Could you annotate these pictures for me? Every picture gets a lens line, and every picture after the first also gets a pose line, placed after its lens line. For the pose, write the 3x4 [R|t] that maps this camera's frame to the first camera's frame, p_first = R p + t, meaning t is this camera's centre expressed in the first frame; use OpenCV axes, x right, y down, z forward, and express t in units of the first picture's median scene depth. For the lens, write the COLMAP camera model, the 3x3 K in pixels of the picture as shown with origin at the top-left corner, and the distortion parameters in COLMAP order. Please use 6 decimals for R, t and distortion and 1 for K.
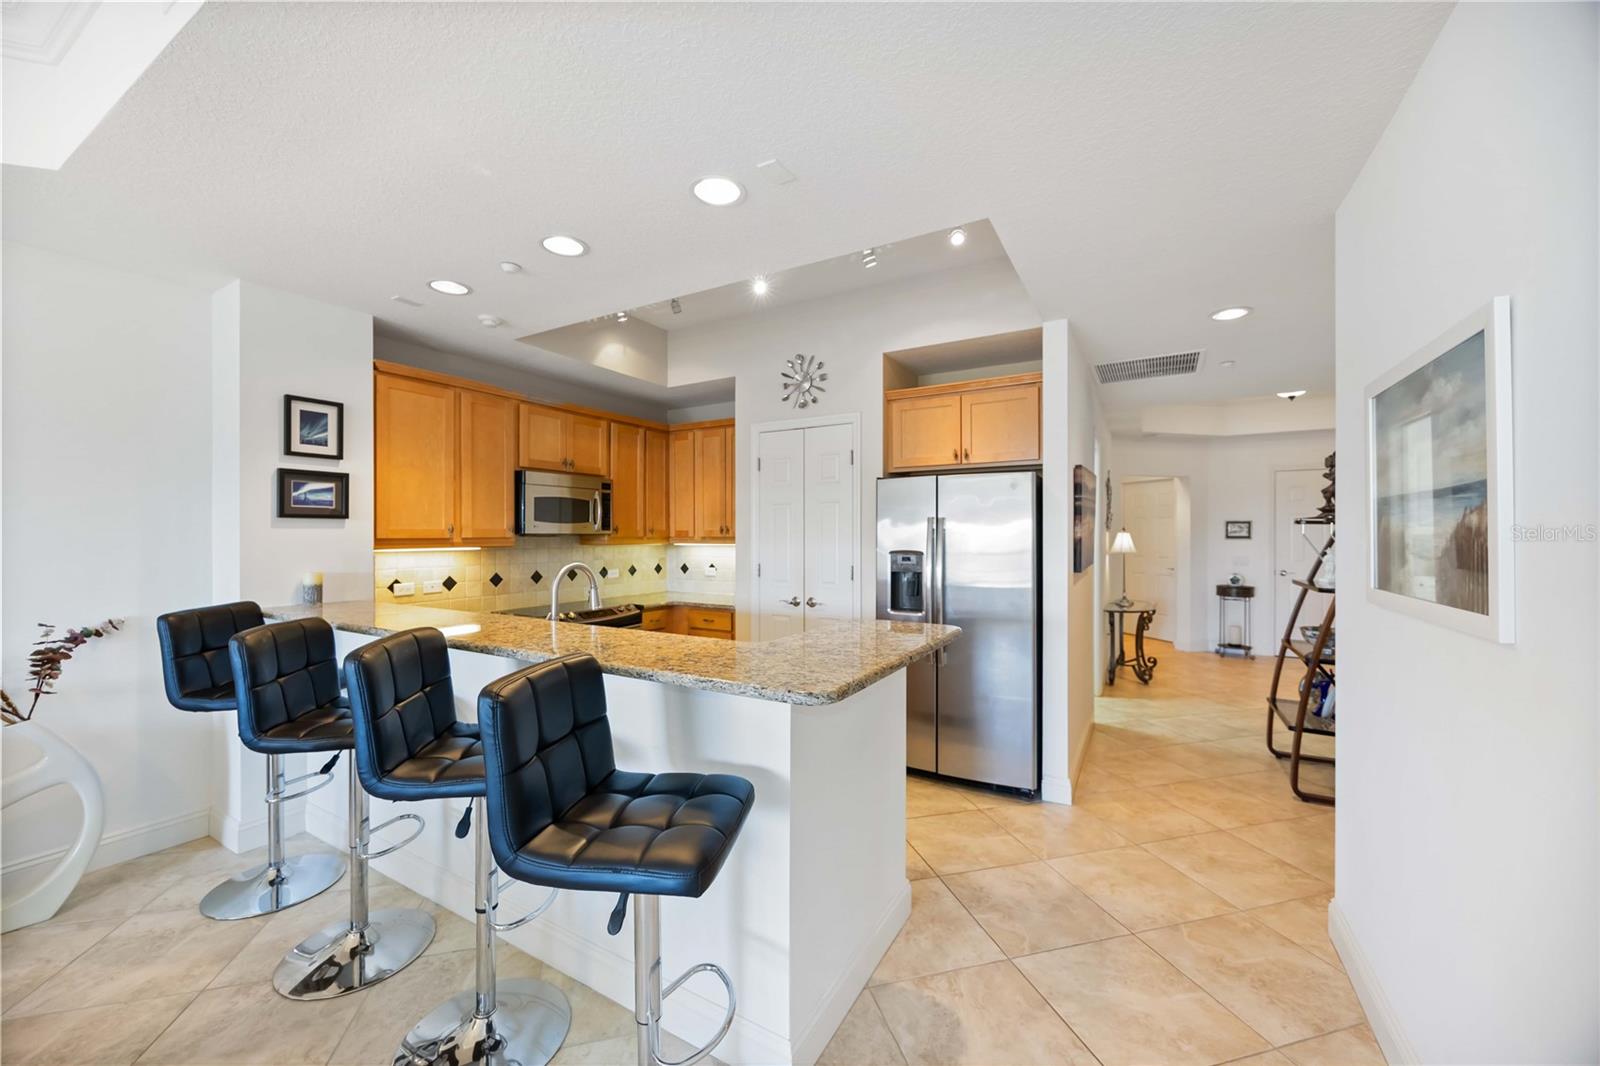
lens RADIAL K [[611.2, 0, 795.7], [0, 611.2, 533.6], [0, 0, 1]] dist [-0.001805, -0.000549]
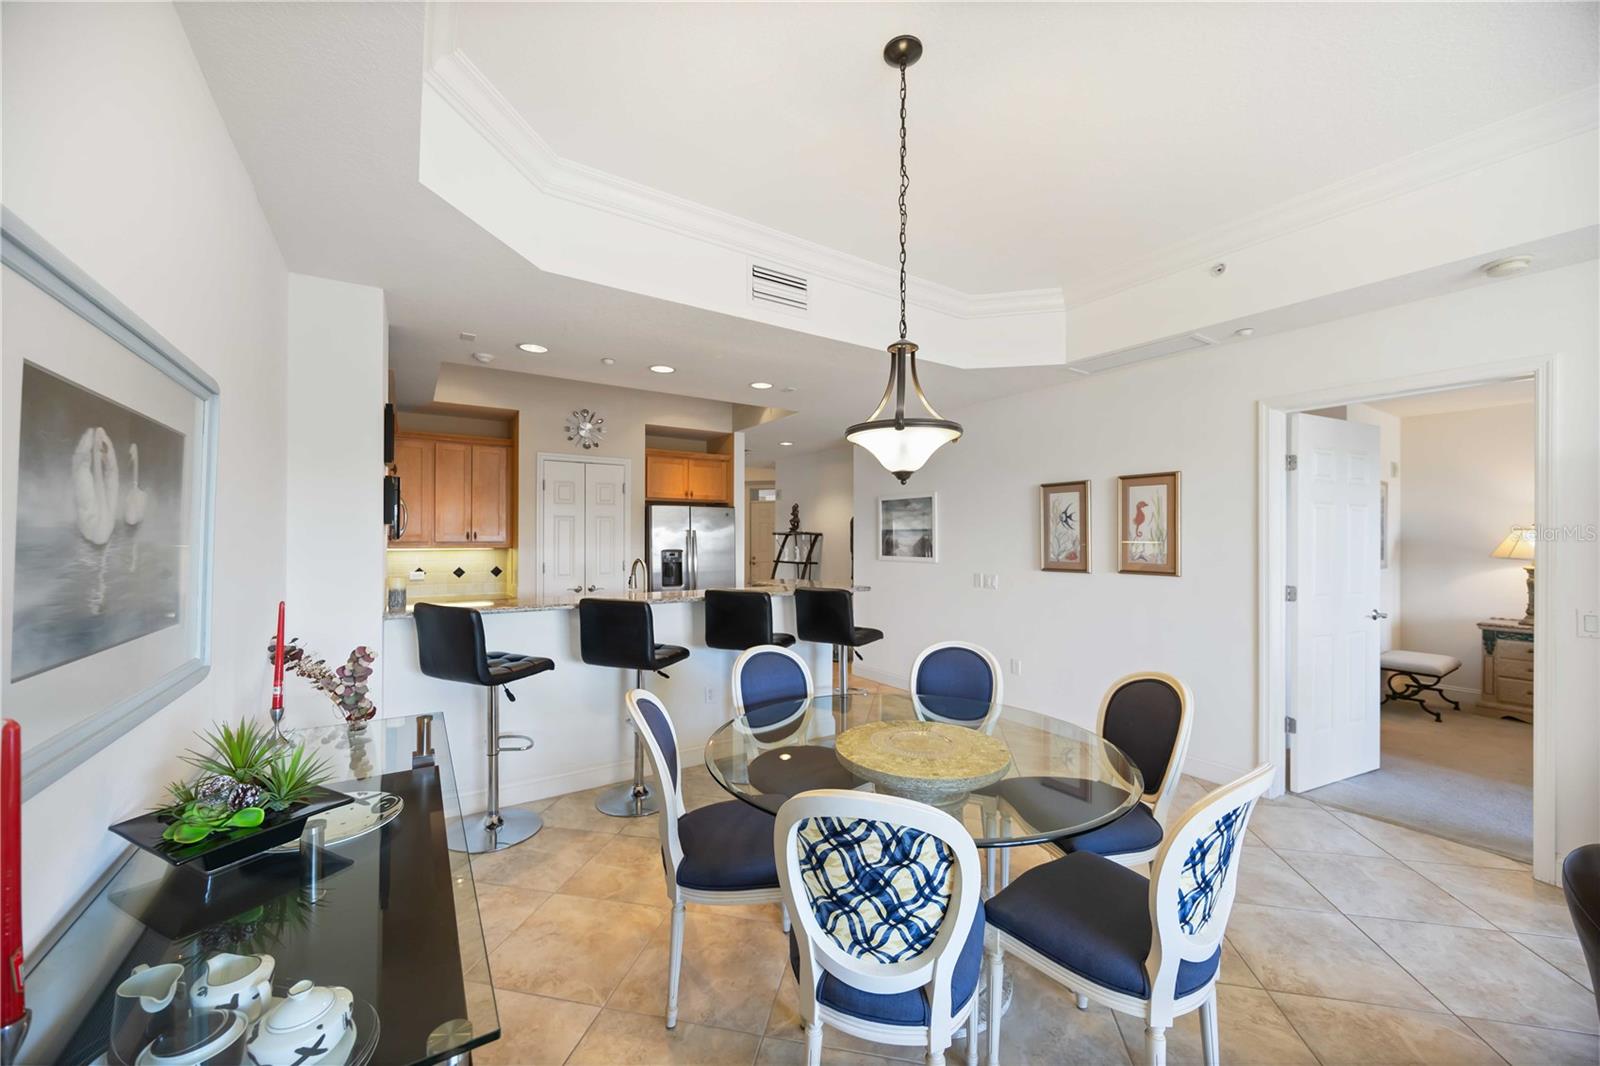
lens RADIAL K [[611.2, 0, 806.7], [0, 611.2, 539.6], [0, 0, 1]] dist [-0.001805, -0.000549]
pose [[0.436084, -0.000065, 0.899906, -1.109200], [-0.003397, 0.999993, 0.001718, -0.003551], [-0.899899, -0.003806, 0.436081, -0.059800]]
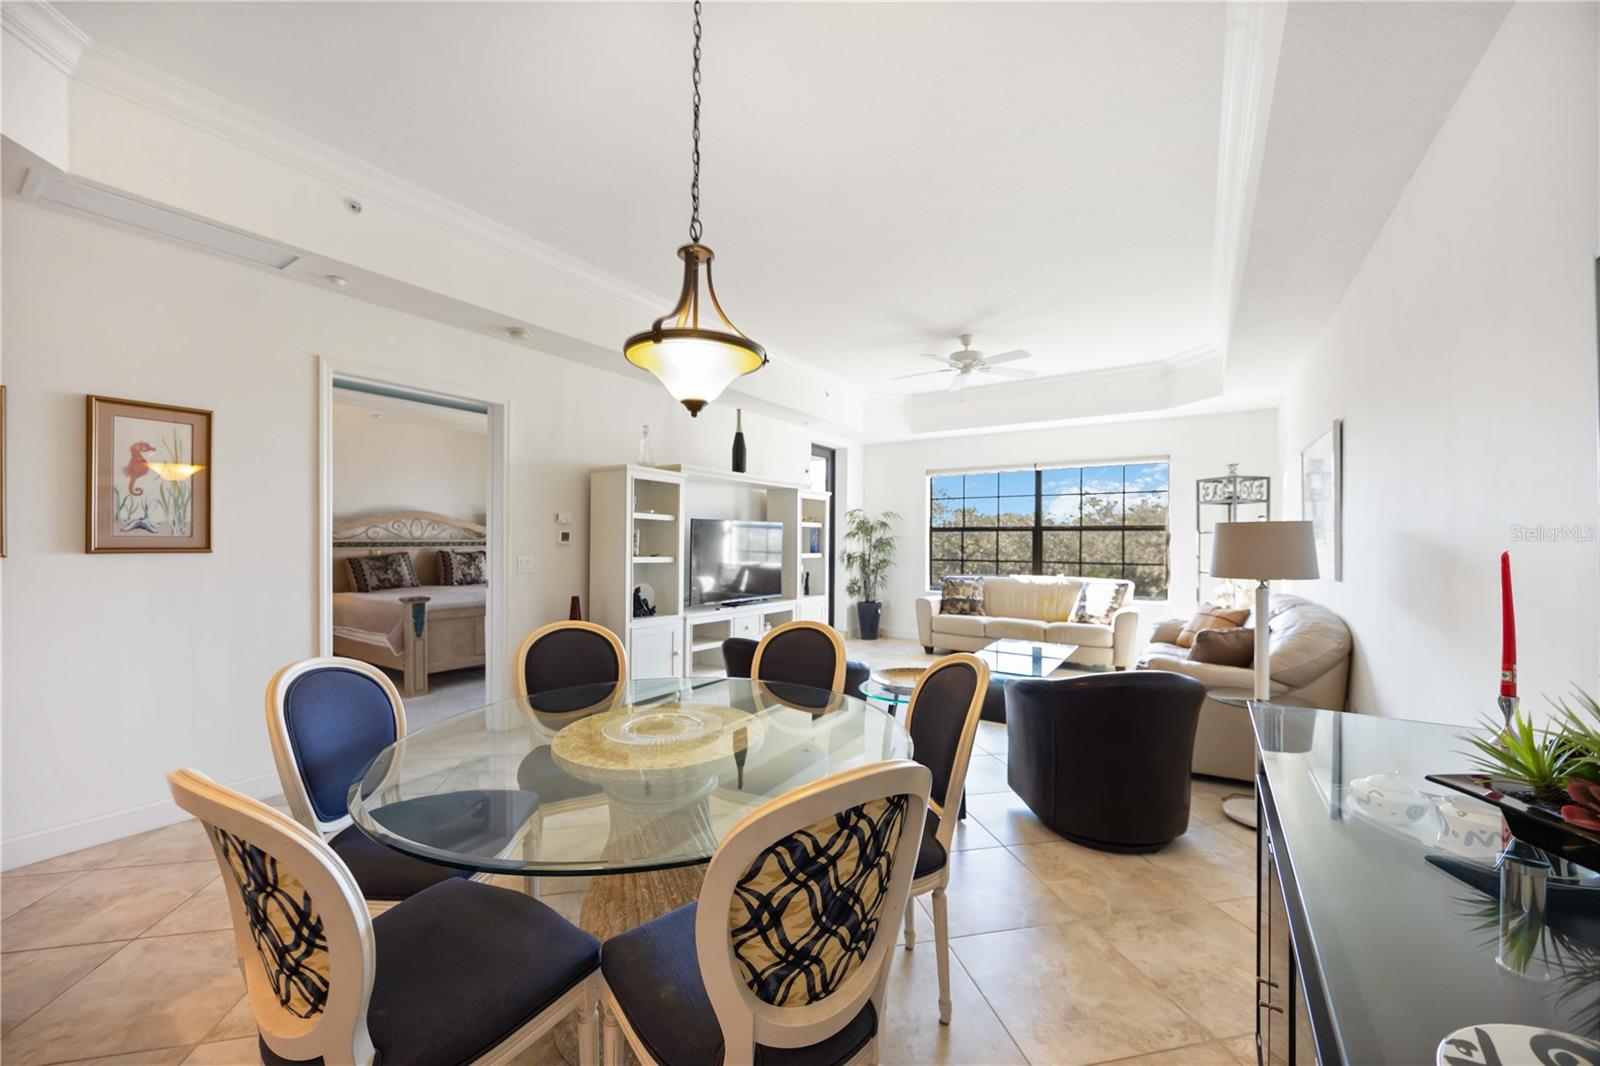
lens RADIAL K [[611.2, 0, 794.7], [0, 611.2, 543.4], [0, 0, 1]] dist [-0.001805, -0.000549]
pose [[-0.999084, -0.004938, 0.042508, -0.682491], [-0.004738, 0.999977, 0.004804, 0.039452], [-0.042531, 0.004598, -0.999085, 0.546644]]
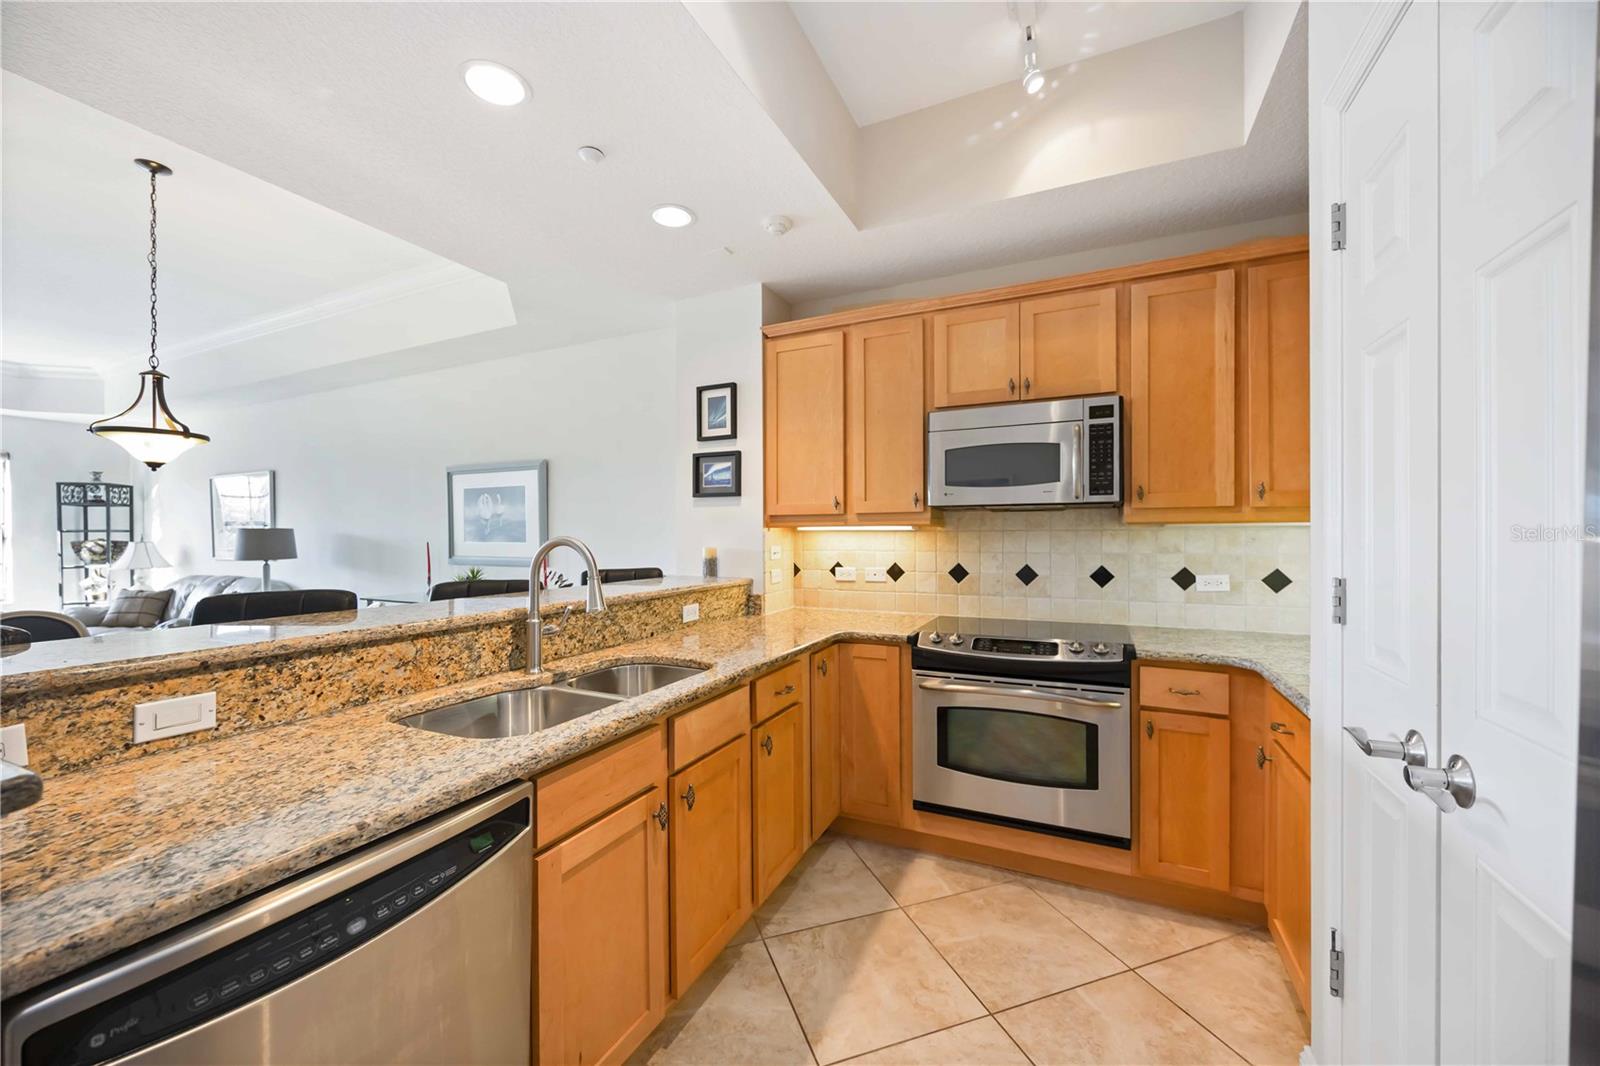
lens RADIAL K [[611.2, 0, 800.1], [0, 611.2, 535.7], [0, 0, 1]] dist [-0.001805, -0.000549]
pose [[0.093461, 0.003061, -0.995618, 0.227186], [0.005191, 0.999980, 0.003561, 0.031150], [0.995609, -0.005501, 0.093443, 0.828656]]
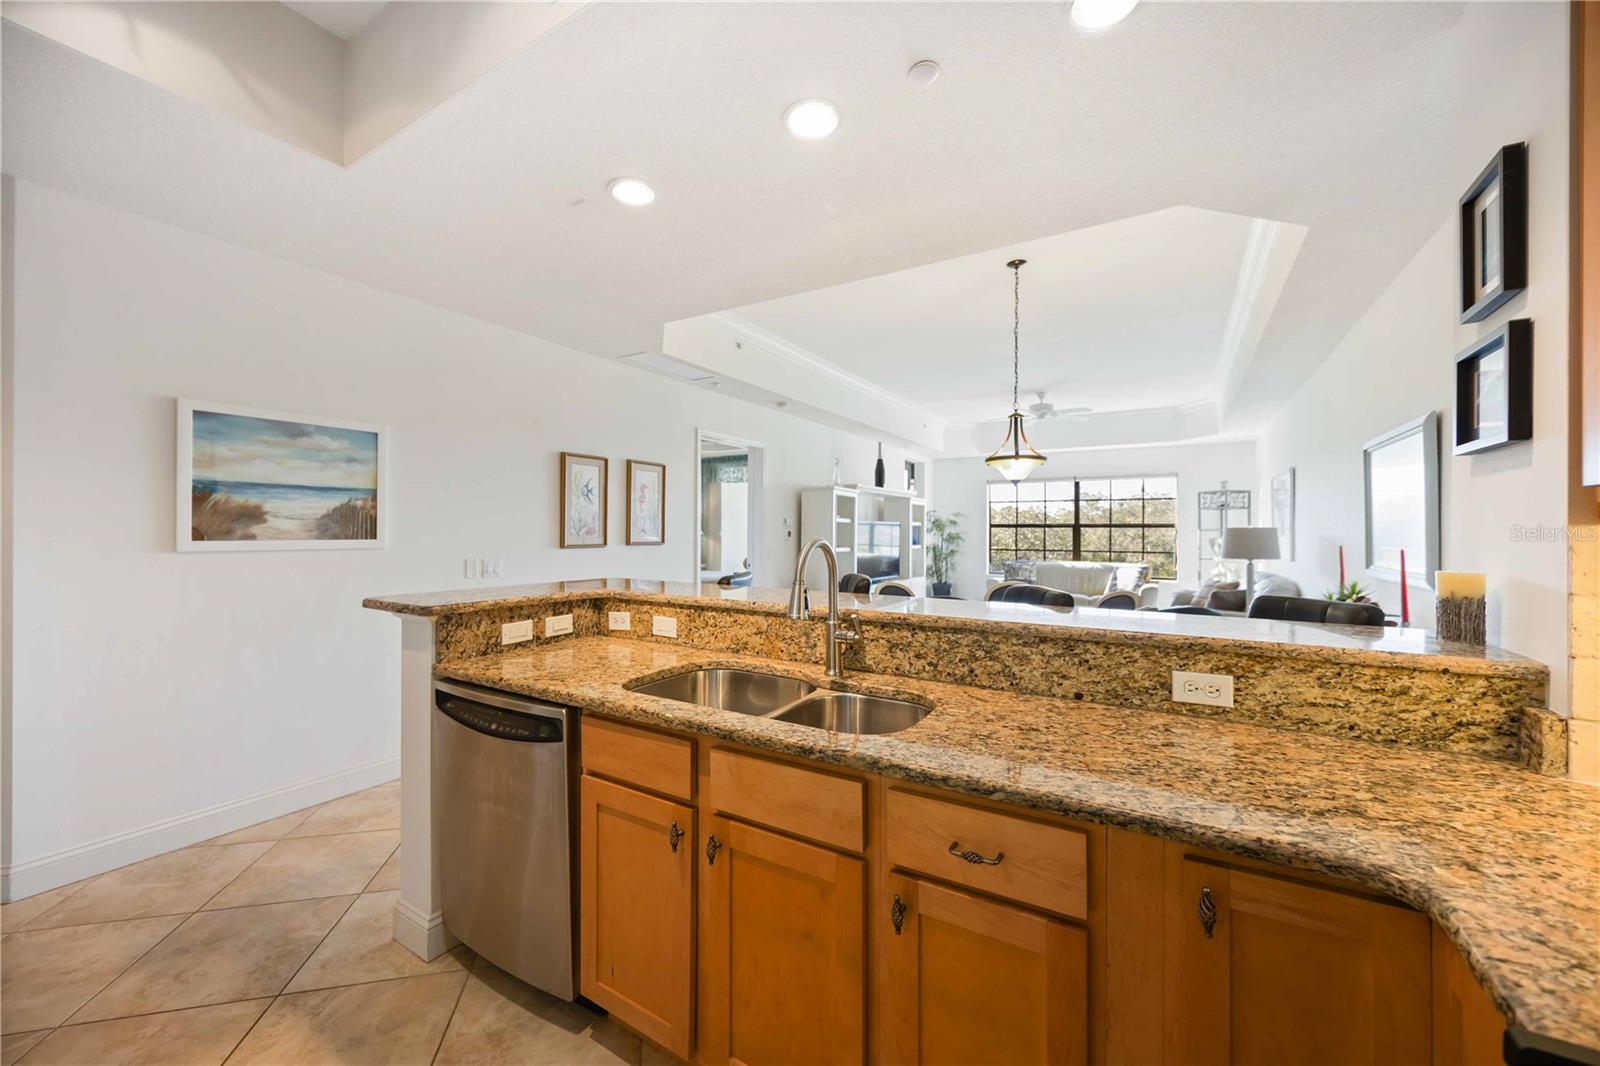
lens RADIAL K [[611.2, 0, 798.2], [0, 611.2, 532.0], [0, 0, 1]] dist [-0.001805, -0.000549]
pose [[-0.999917, -0.004824, 0.011984, -0.239765], [-0.004821, 0.999988, 0.000261, 0.028056], [-0.011985, 0.000203, -0.999928, 1.138604]]
